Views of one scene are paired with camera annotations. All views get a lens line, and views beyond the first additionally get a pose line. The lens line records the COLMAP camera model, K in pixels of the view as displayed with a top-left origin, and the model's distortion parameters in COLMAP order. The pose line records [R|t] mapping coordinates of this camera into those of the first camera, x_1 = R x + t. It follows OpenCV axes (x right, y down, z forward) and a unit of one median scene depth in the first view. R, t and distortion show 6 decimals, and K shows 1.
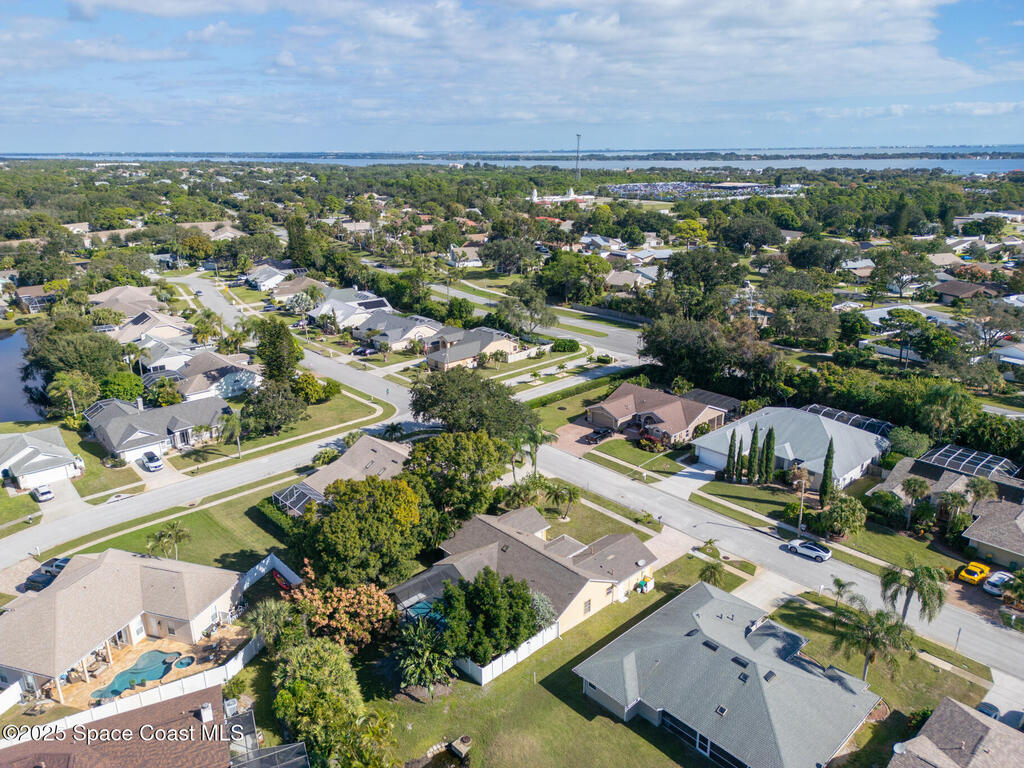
lens RADIAL K [[713.3, 0, 513.5], [0, 713.3, 385.2], [0, 0, 1]] dist [0.077585, -0.077443]
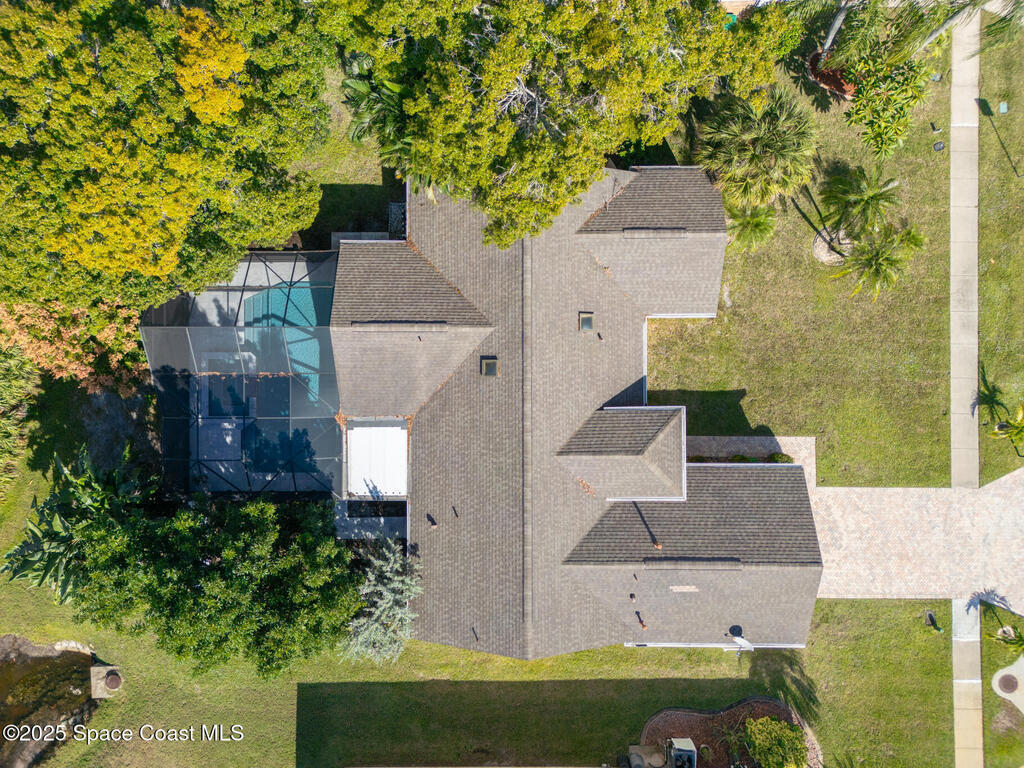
lens RADIAL K [[722.0, 0, 513.4], [0, 722.0, 382.0], [0, 0, 1]] dist [0.068006, -0.063595]
pose [[0.737594, 0.675244, 0.000835, 0.001652], [-0.212024, 0.230428, 0.949710, -0.065160], [0.641094, -0.700677, 0.313130, 0.530523]]
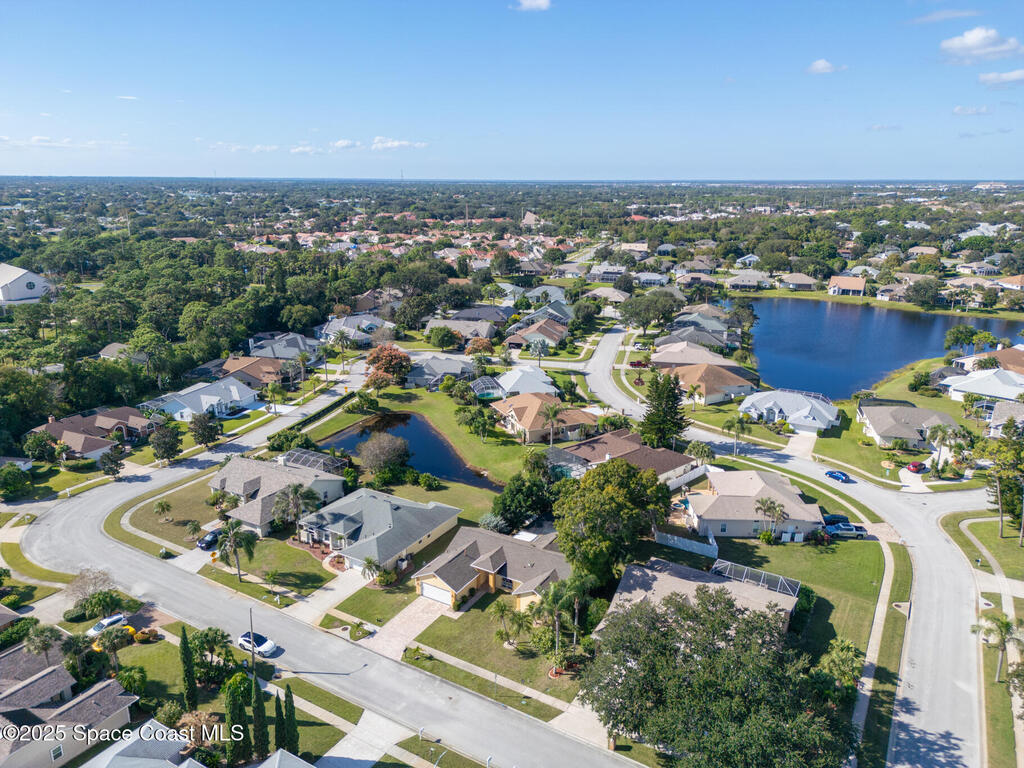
lens RADIAL K [[713.3, 0, 513.5], [0, 713.3, 385.2], [0, 0, 1]] dist [0.077585, -0.077443]
pose [[-0.957930, 0.085304, -0.274033, 0.203094], [-0.085040, 0.827567, 0.554888, -0.415802], [0.274115, 0.554847, -0.785497, 1.082458]]
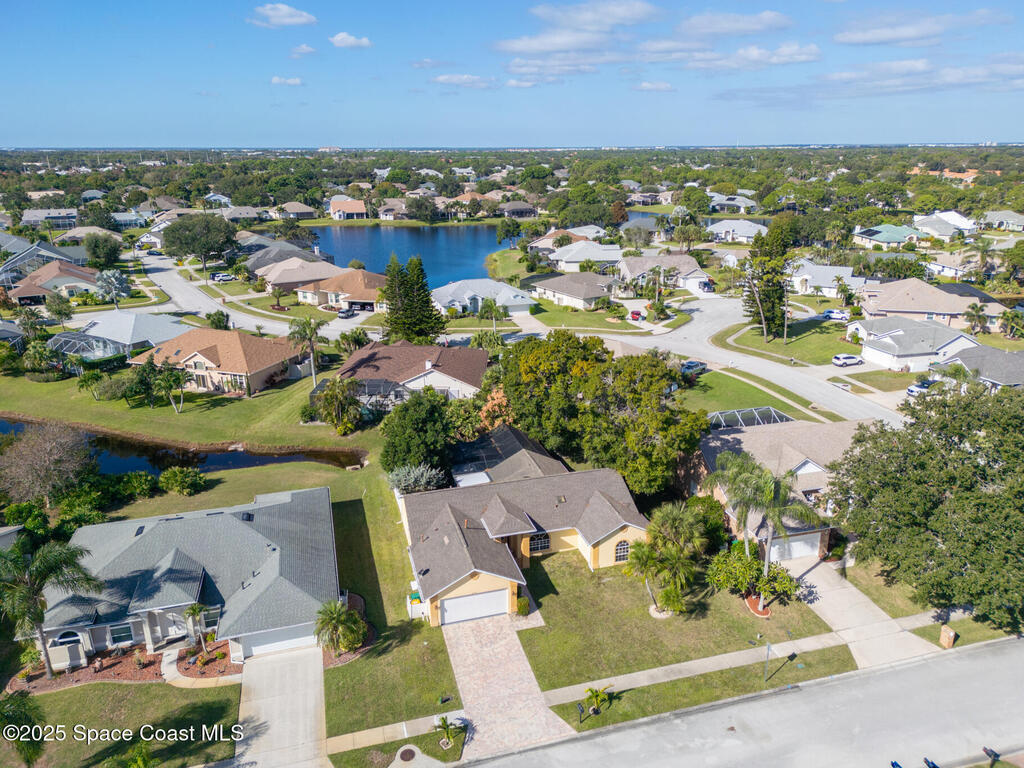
lens RADIAL K [[722.0, 0, 513.4], [0, 722.0, 382.0], [0, 0, 1]] dist [0.068006, -0.063595]
pose [[-0.448008, 0.287650, -0.846491, 0.382454], [-0.271715, 0.858230, 0.435446, -0.123916], [0.851739, 0.425087, -0.306334, 0.705964]]
